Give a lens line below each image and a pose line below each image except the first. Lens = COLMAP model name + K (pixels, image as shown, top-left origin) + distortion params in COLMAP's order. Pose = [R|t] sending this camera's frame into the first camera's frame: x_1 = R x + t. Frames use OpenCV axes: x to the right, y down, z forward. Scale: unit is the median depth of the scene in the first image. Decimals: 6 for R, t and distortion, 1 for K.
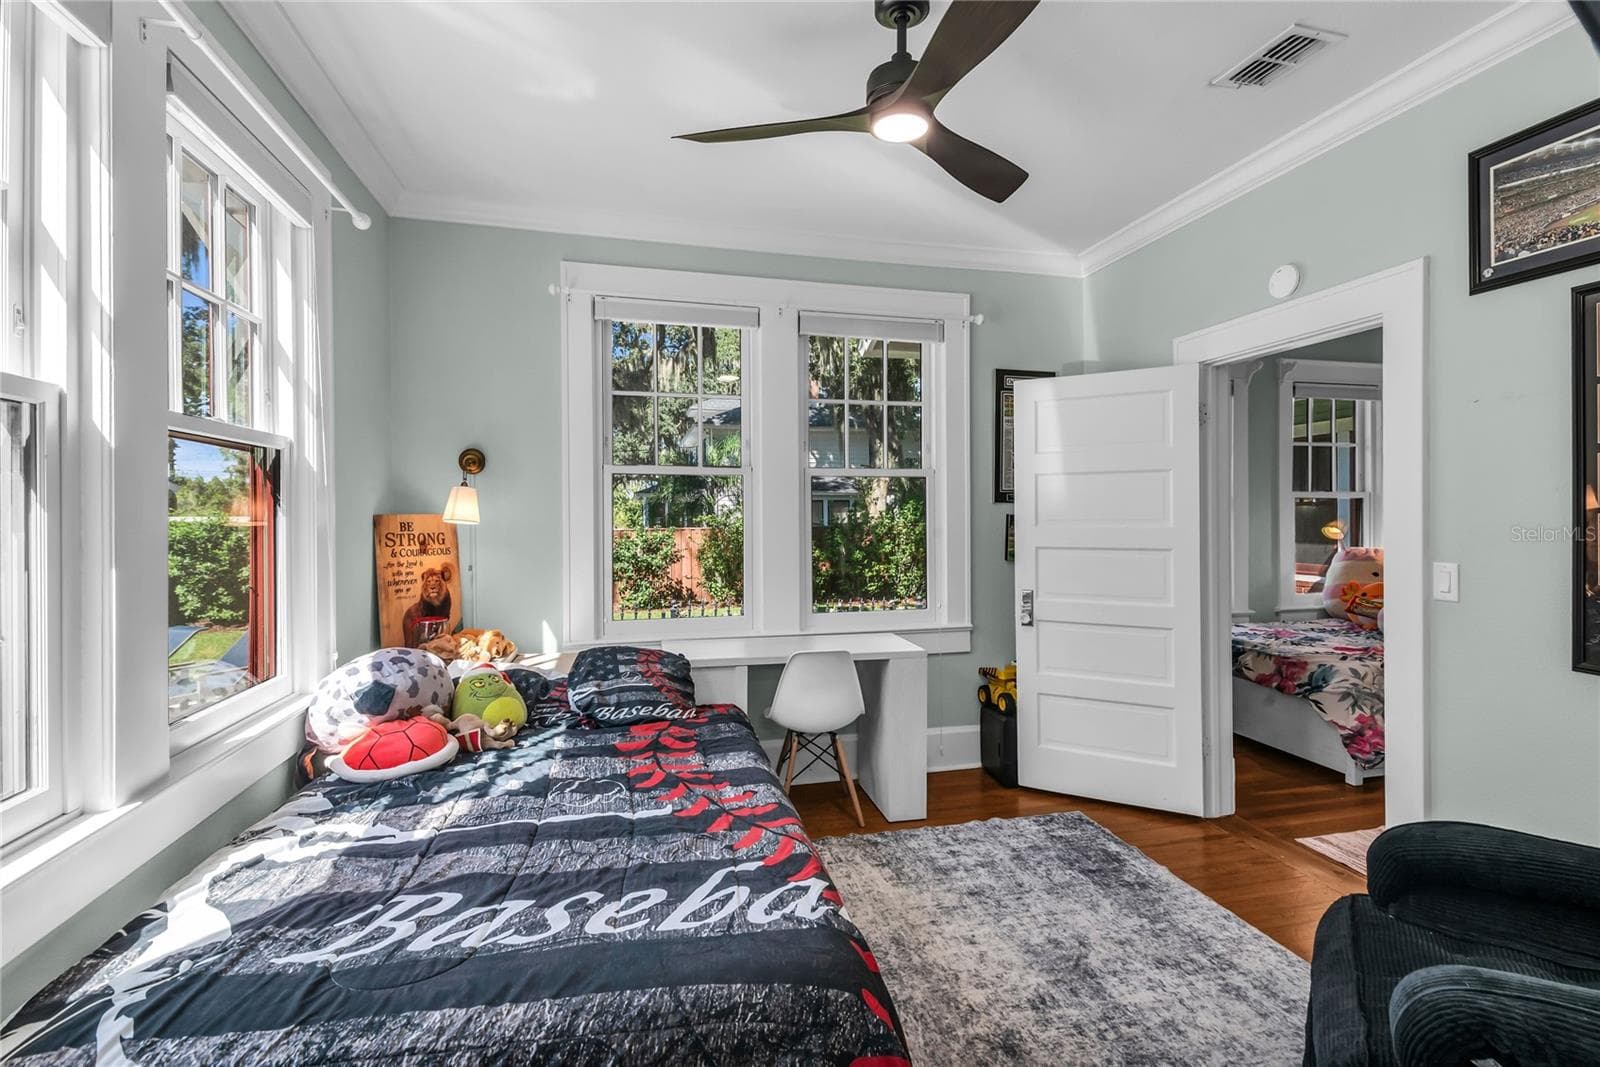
lens RADIAL K [[738.1, 0, 808.8], [0, 738.1, 518.0], [0, 0, 1]] dist [0.034372, -0.021107]
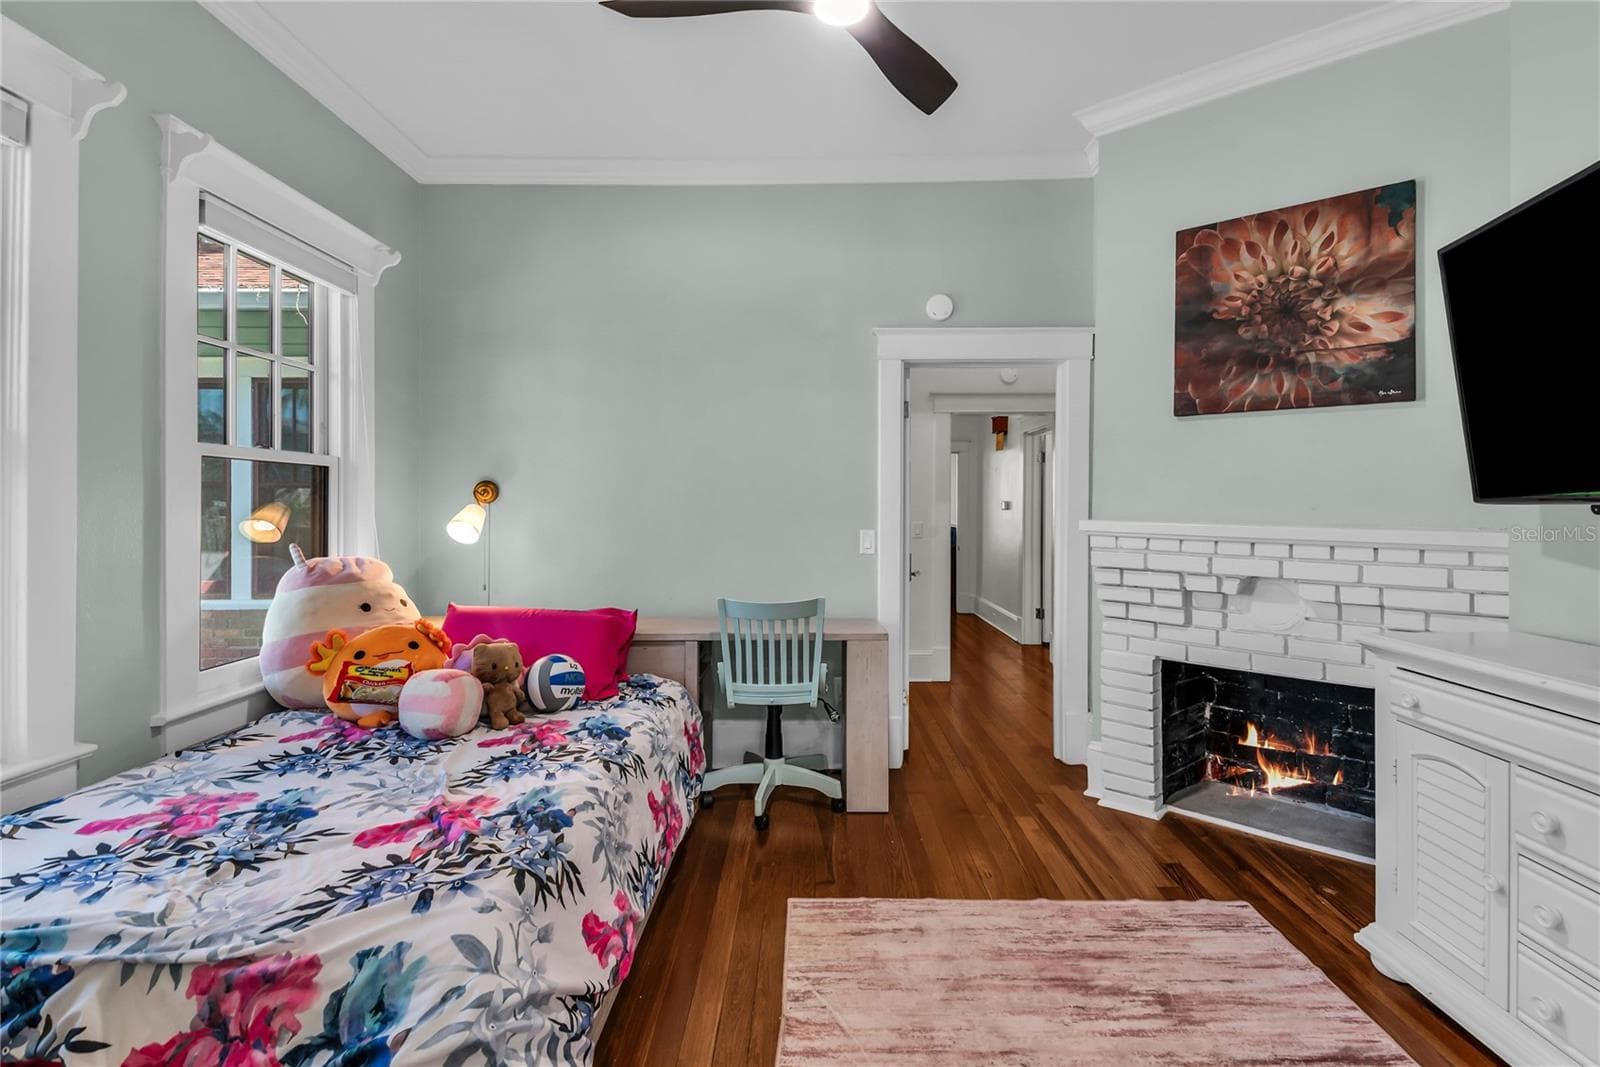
lens RADIAL K [[738.1, 0, 808.8], [0, 738.1, 518.0], [0, 0, 1]] dist [0.034372, -0.021107]
pose [[0.250491, 0.001512, 0.968118, 0.537934], [0.000475, 0.999998, -0.001685, 0.021973], [-0.968119, 0.000882, 0.250490, 0.925704]]
